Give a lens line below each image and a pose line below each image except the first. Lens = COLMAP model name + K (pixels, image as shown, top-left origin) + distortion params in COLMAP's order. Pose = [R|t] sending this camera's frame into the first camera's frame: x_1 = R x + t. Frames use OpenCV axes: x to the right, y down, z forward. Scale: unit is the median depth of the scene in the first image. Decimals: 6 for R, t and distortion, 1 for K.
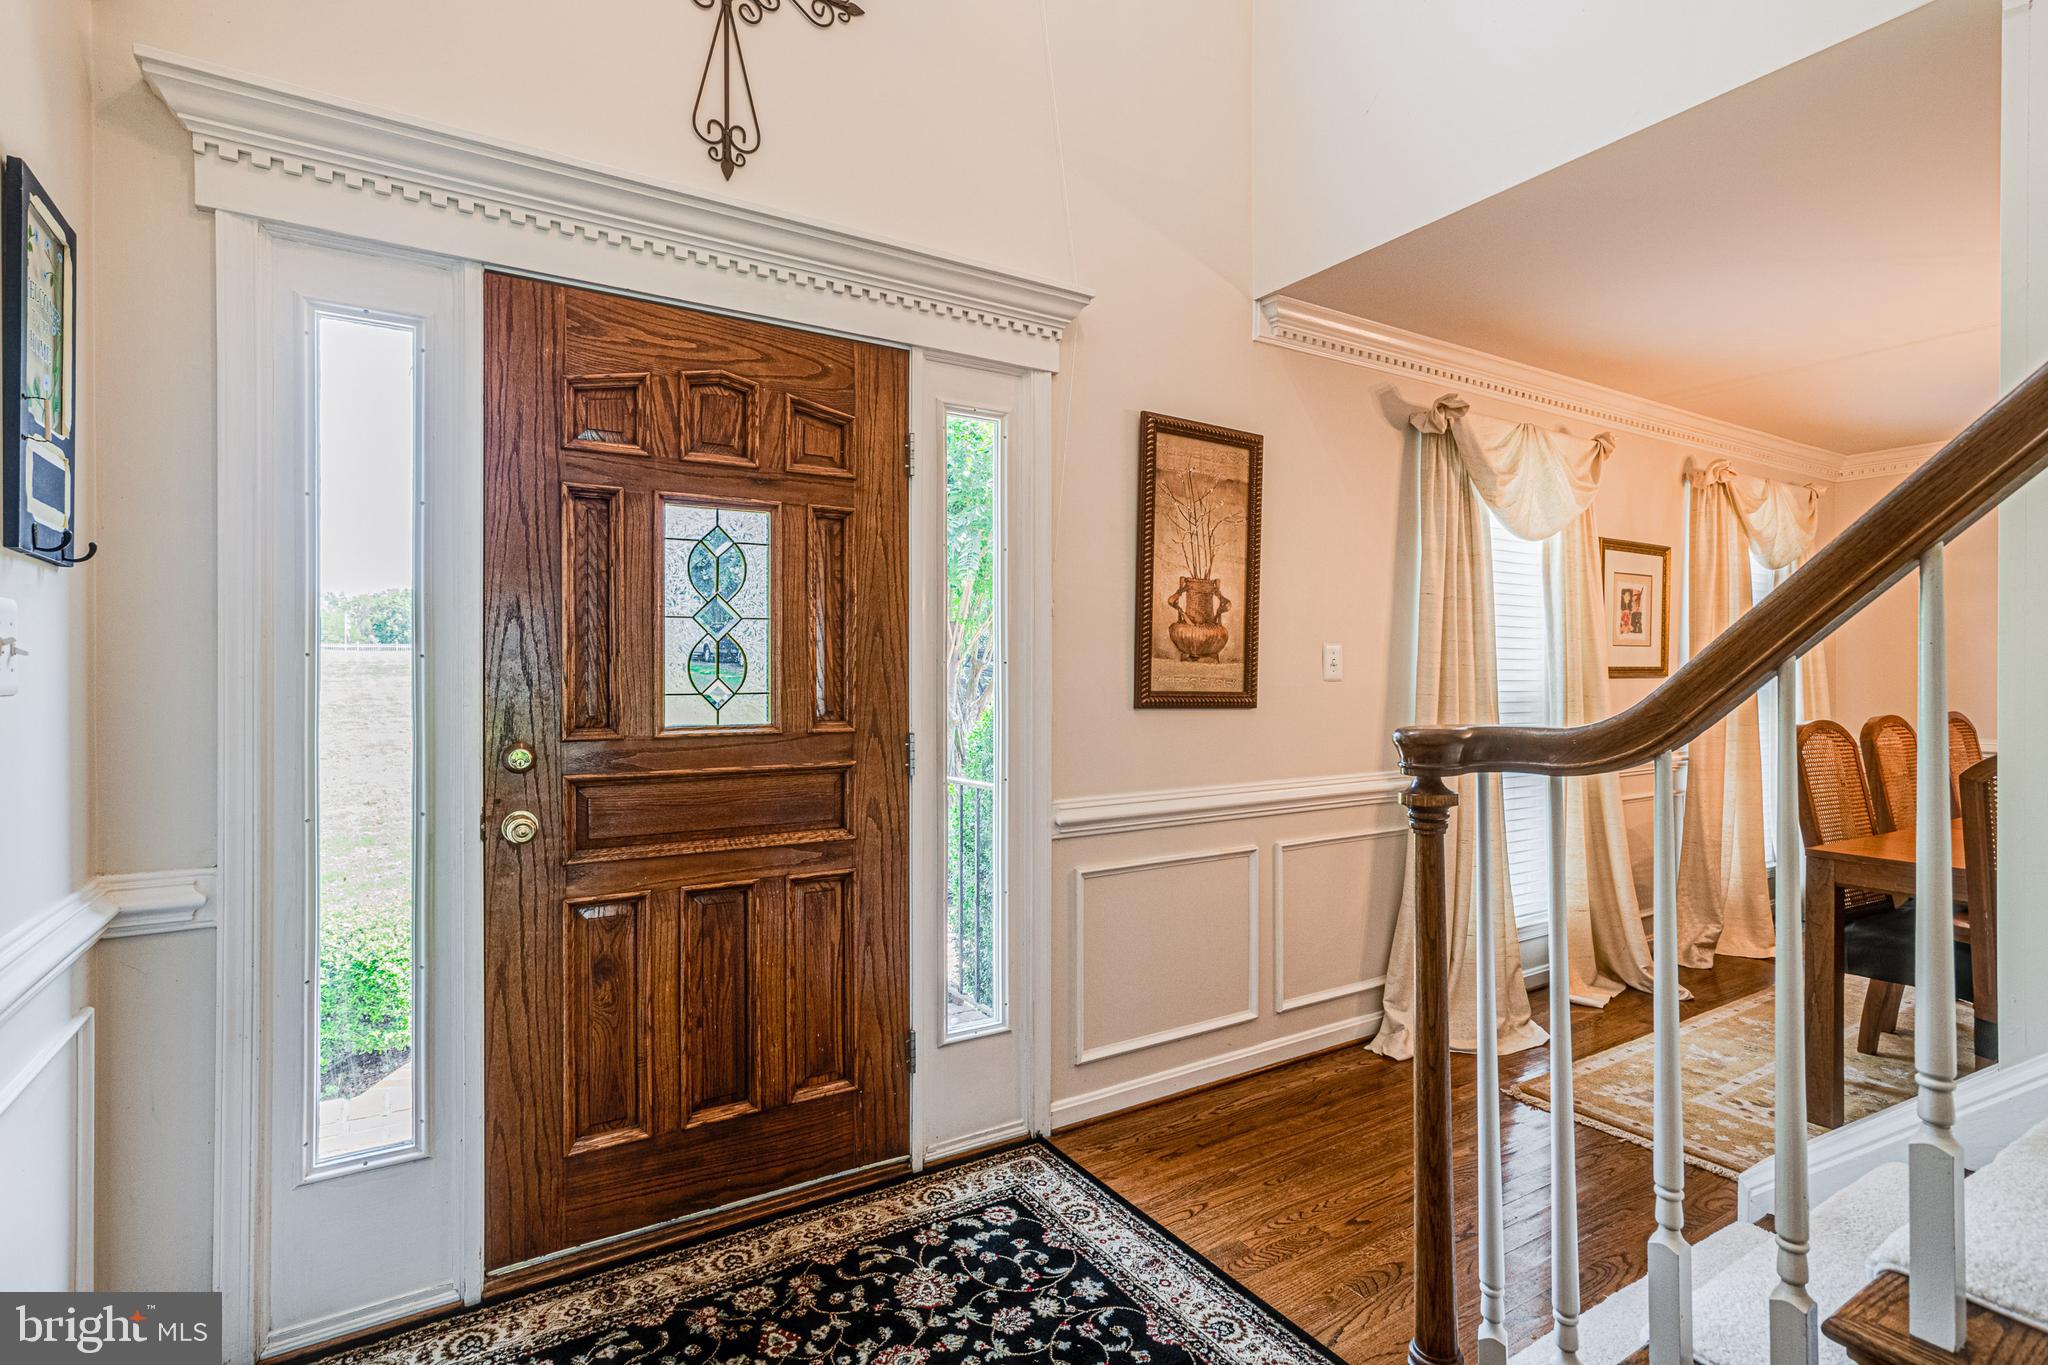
lens RADIAL K [[971.2, 0, 1033.0], [0, 971.2, 675.9], [0, 0, 1]] dist [-0.018983, 0.013386]
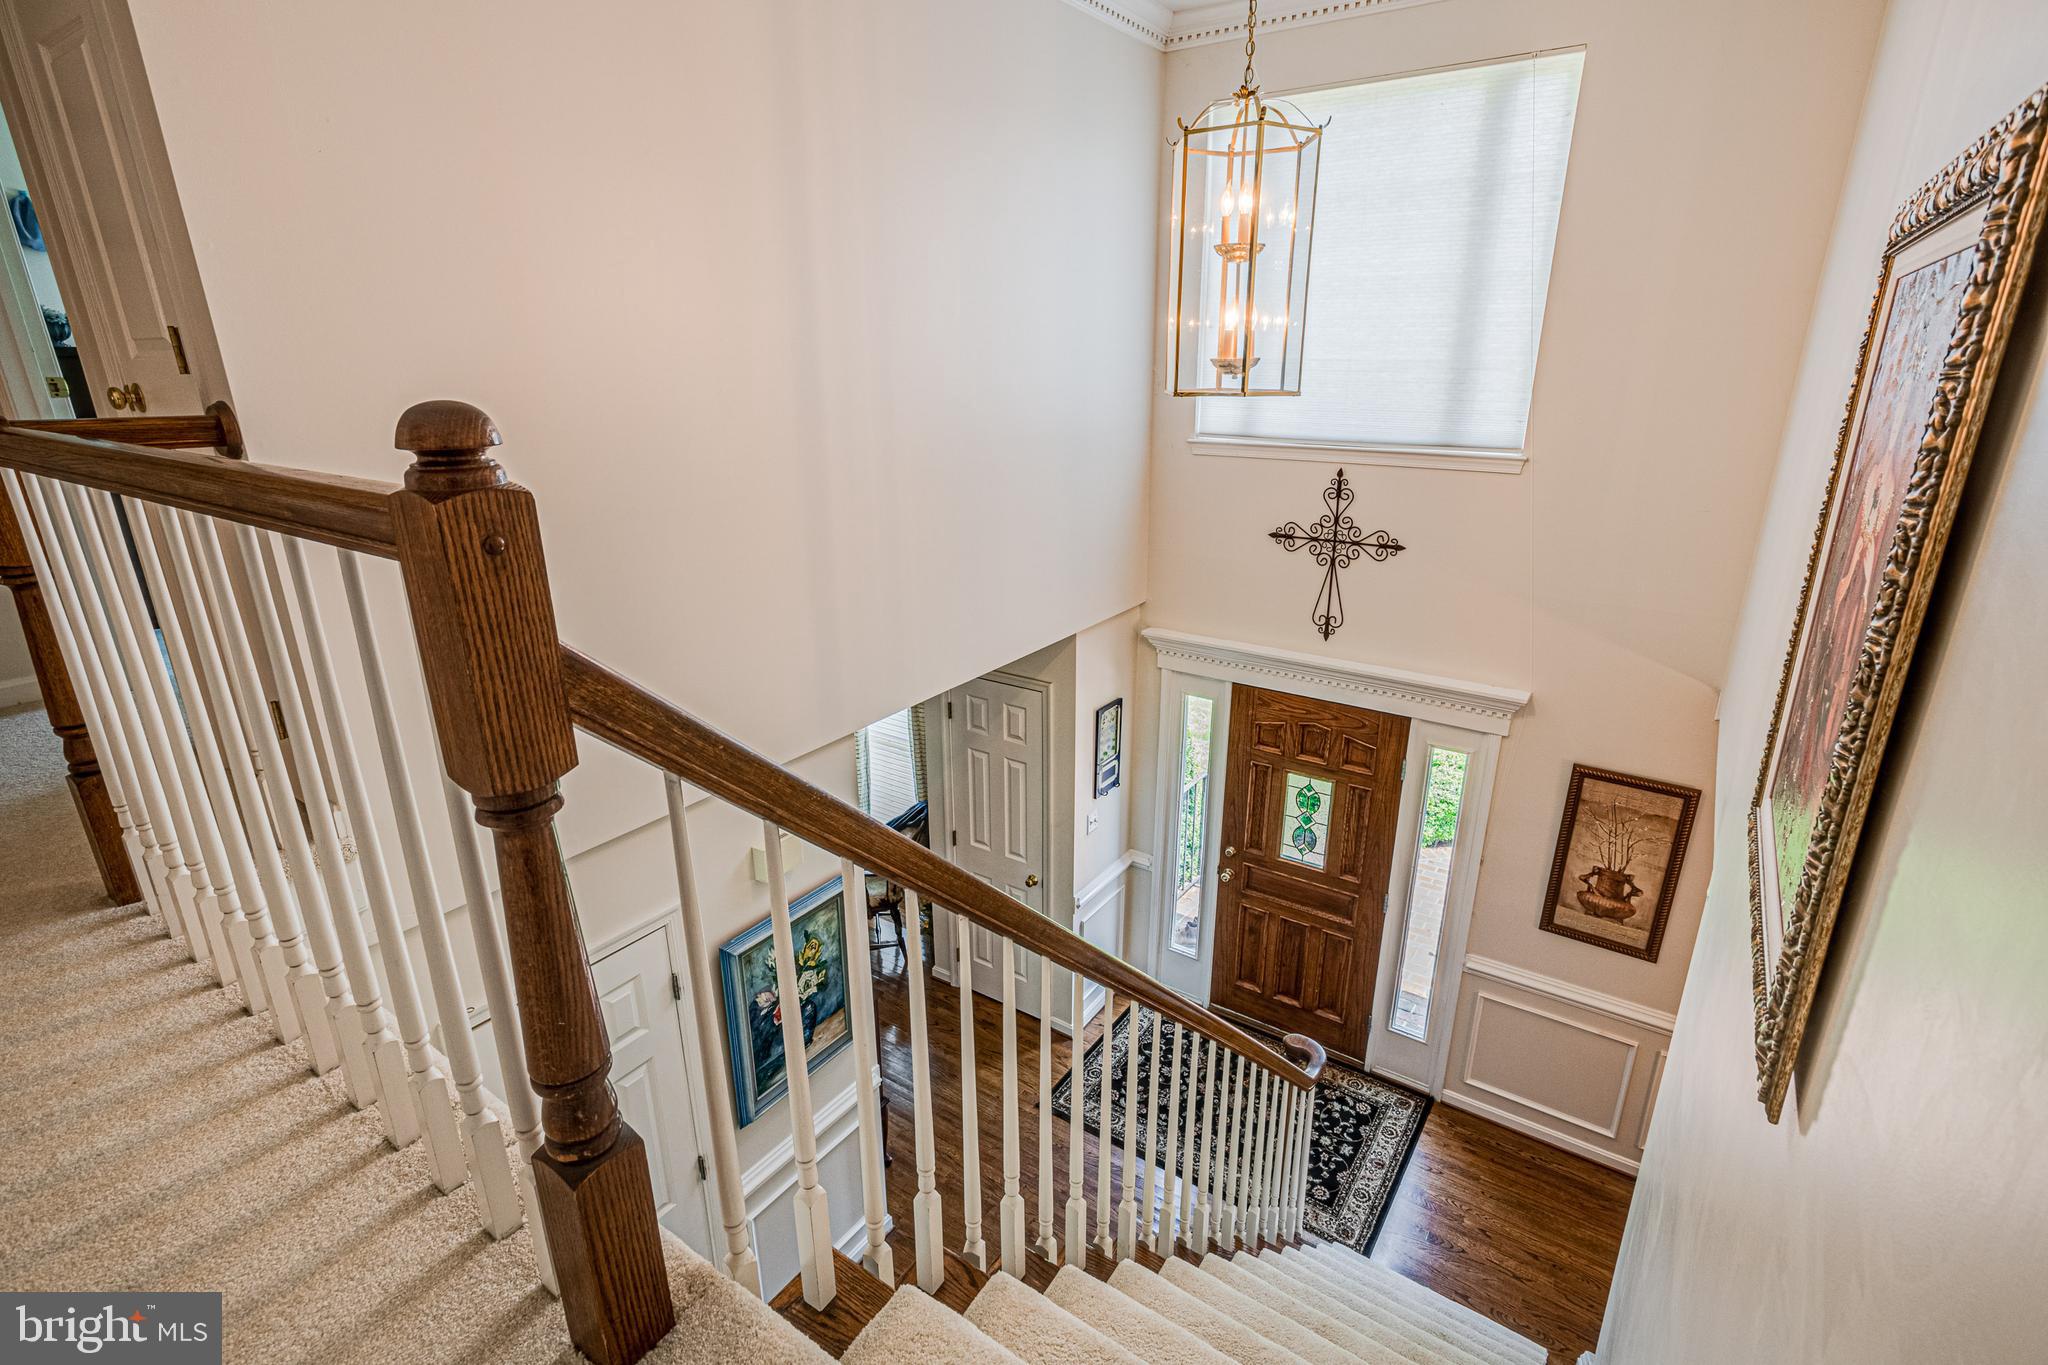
lens RADIAL K [[966.0, 0, 1056.7], [0, 966.0, 683.6], [0, 0, 1]] dist [-0.000733, 0.012956]
pose [[0.416851, 0.290419, -0.861331, 1.312131], [-0.004309, 0.948206, 0.317625, -1.090490], [0.908964, -0.128691, 0.396512, -0.423044]]
